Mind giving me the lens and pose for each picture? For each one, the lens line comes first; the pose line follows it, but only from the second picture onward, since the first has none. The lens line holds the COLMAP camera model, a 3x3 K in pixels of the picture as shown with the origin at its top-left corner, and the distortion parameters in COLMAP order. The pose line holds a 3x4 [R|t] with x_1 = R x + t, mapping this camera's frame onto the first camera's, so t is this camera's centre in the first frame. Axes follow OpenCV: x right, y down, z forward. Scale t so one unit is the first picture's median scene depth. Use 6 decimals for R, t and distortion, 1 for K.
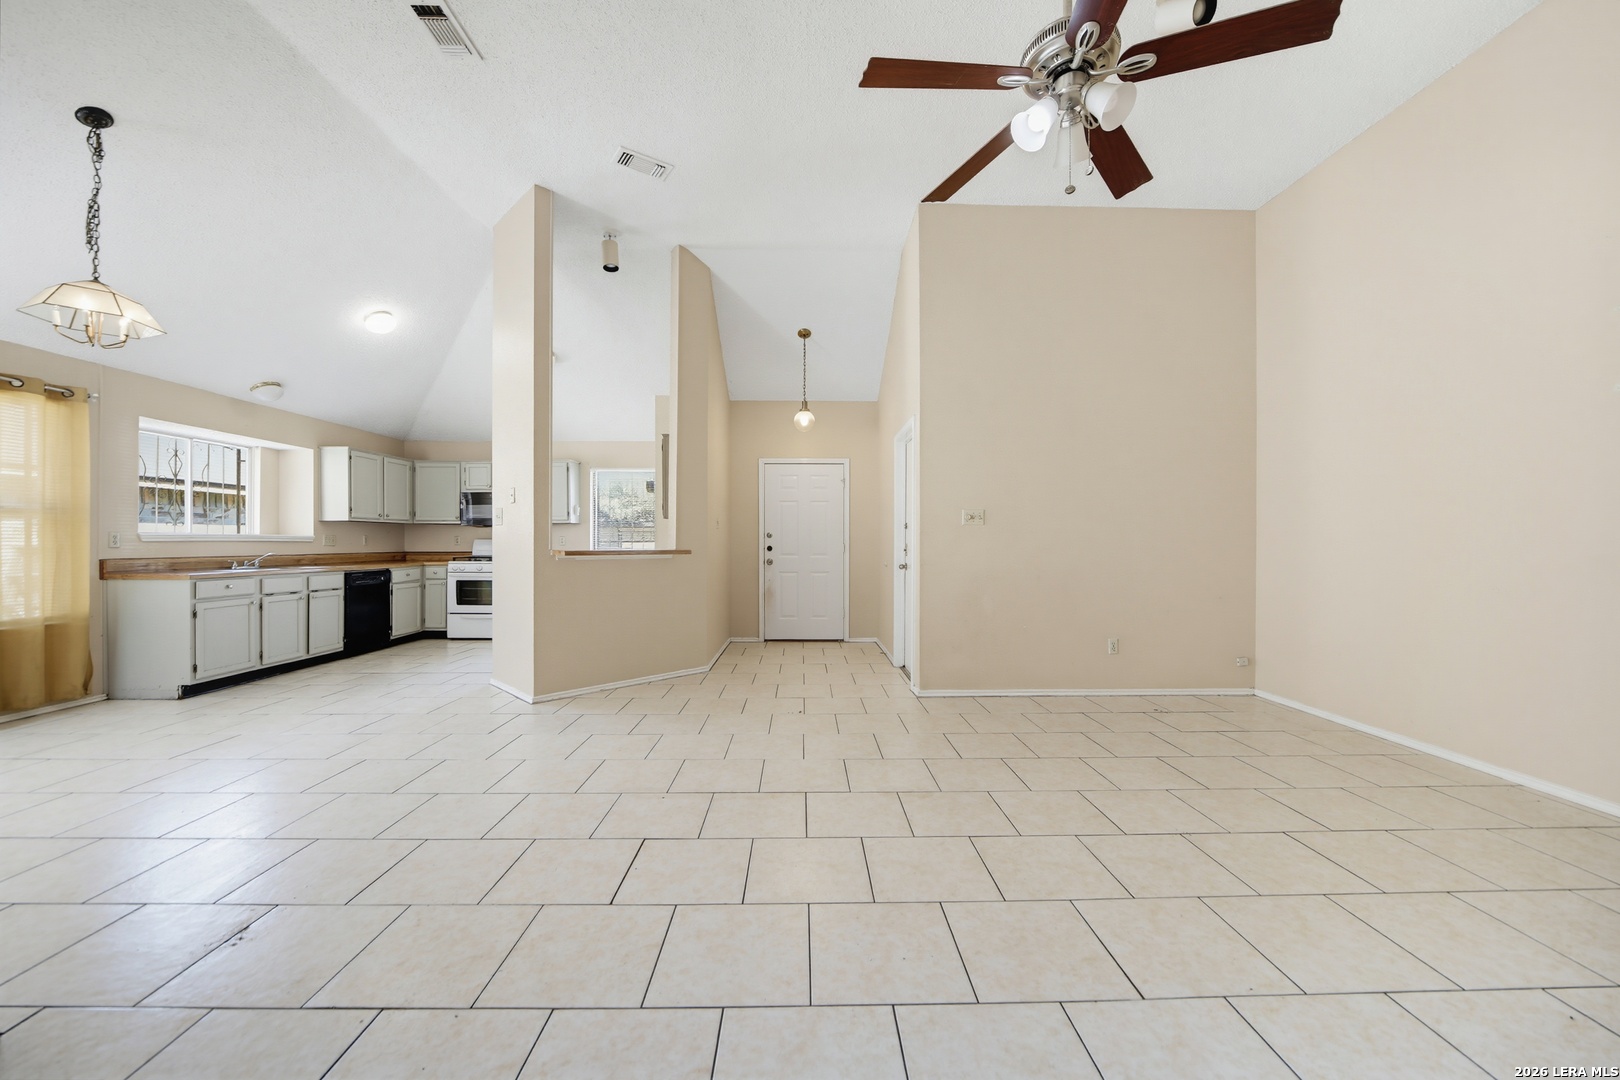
lens RADIAL K [[591.3, 0, 818.3], [0, 591.3, 546.1], [0, 0, 1]] dist [-0.019644, 0.000260]
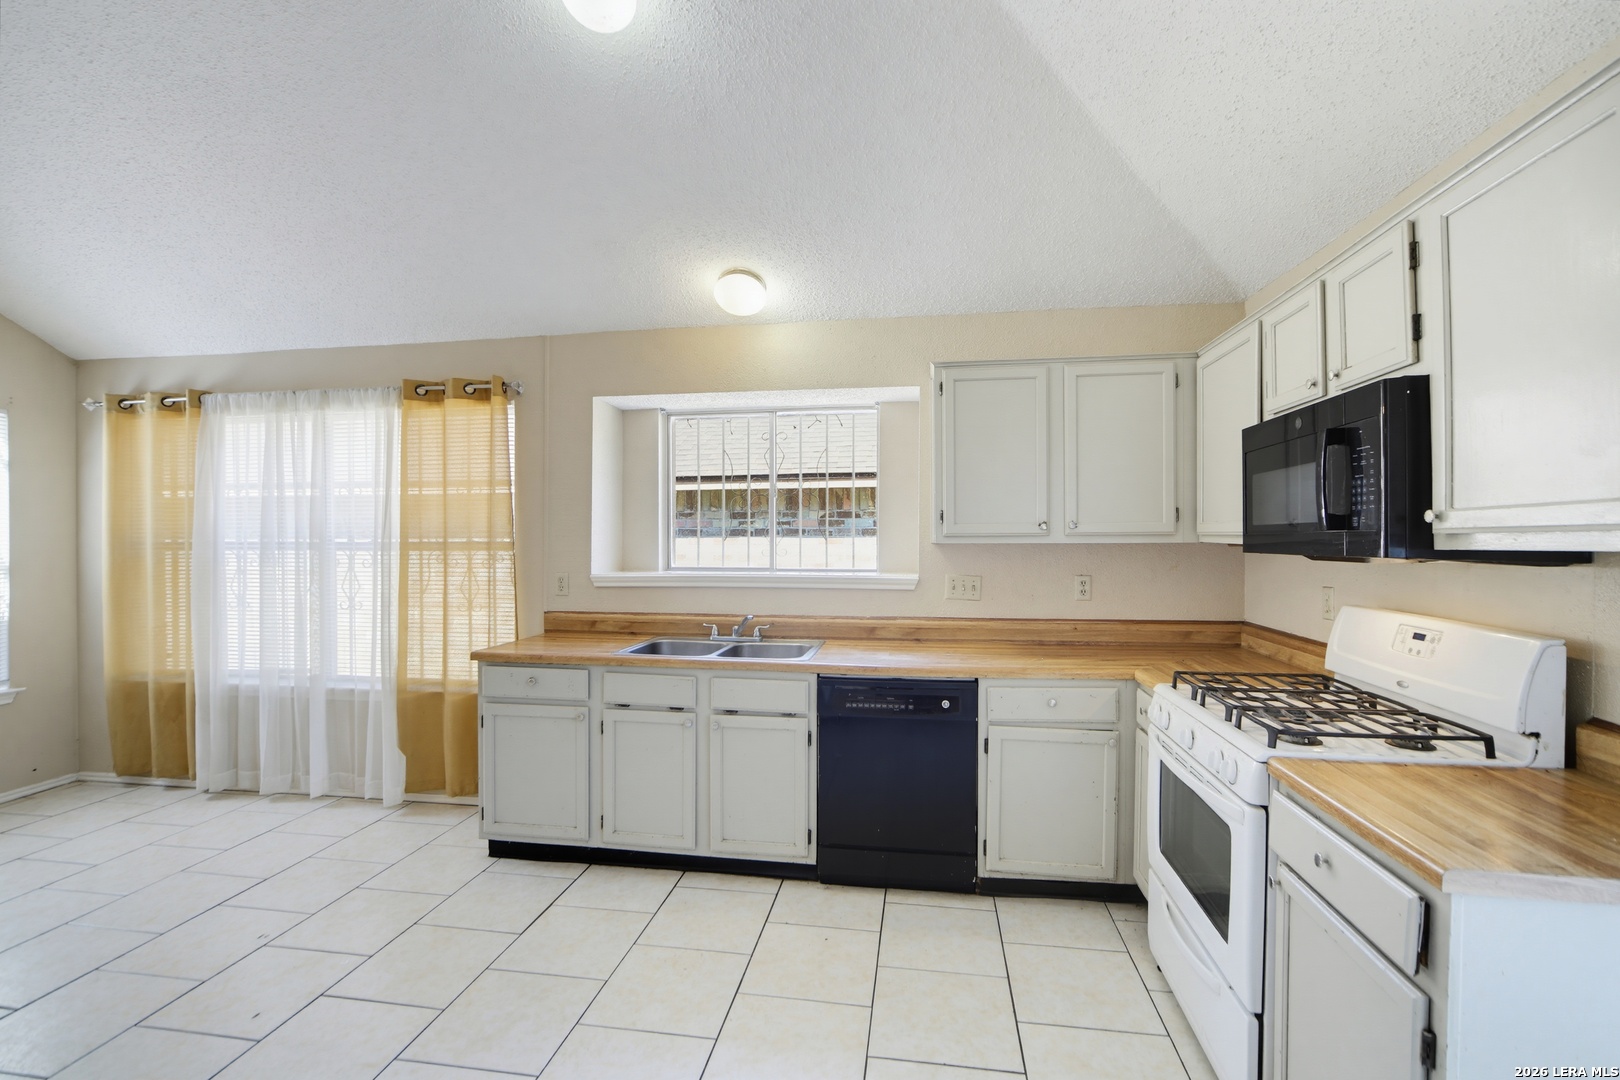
lens RADIAL K [[731.1, 0, 800.4], [0, 731.1, 542.5], [0, 0, 1]] dist [-0.009488, 0.000406]
pose [[-0.183533, 0.006160, -0.982994, -0.286043], [-0.006105, 0.999954, 0.007406, -0.047750], [0.982995, 0.007360, -0.183487, 1.000625]]
